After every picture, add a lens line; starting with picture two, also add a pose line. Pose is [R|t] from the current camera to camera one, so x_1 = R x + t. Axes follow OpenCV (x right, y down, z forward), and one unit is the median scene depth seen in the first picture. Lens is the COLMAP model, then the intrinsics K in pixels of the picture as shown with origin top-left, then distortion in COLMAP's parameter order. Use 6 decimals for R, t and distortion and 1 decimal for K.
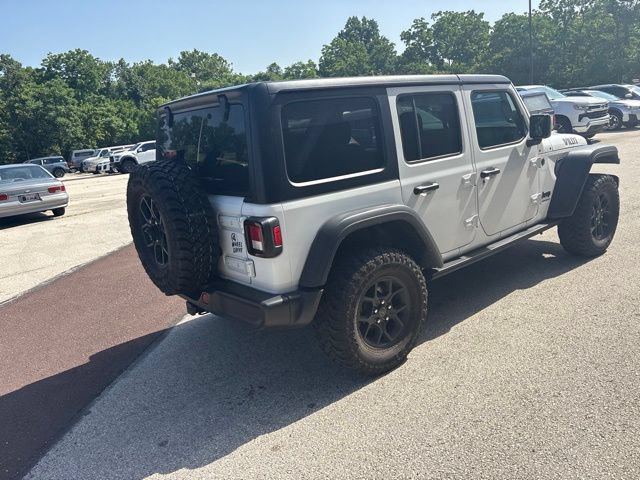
lens RADIAL K [[482.0, 0, 311.1], [0, 482.0, 250.6], [0, 0, 1]] dist [0.051474, -0.051411]
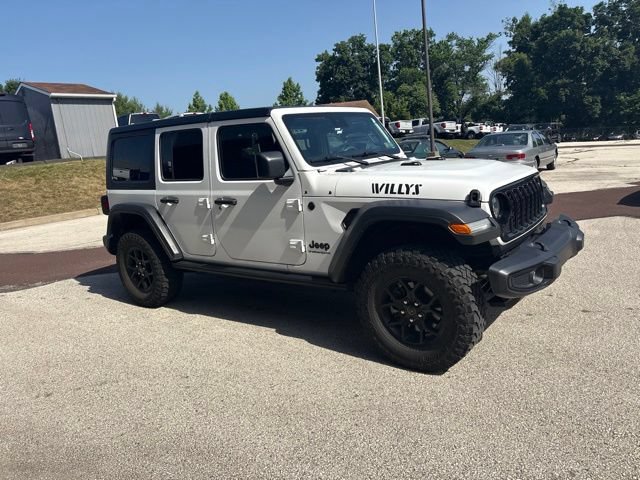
lens RADIAL K [[479.6, 0, 322.4], [0, 479.6, 238.1], [0, 0, 1]] dist [0.052286, -0.052708]
pose [[0.263961, 0.269570, -0.926098, 1.323275], [-0.190871, 0.955762, 0.223802, -0.333362], [0.945459, 0.117690, 0.303737, 0.806353]]
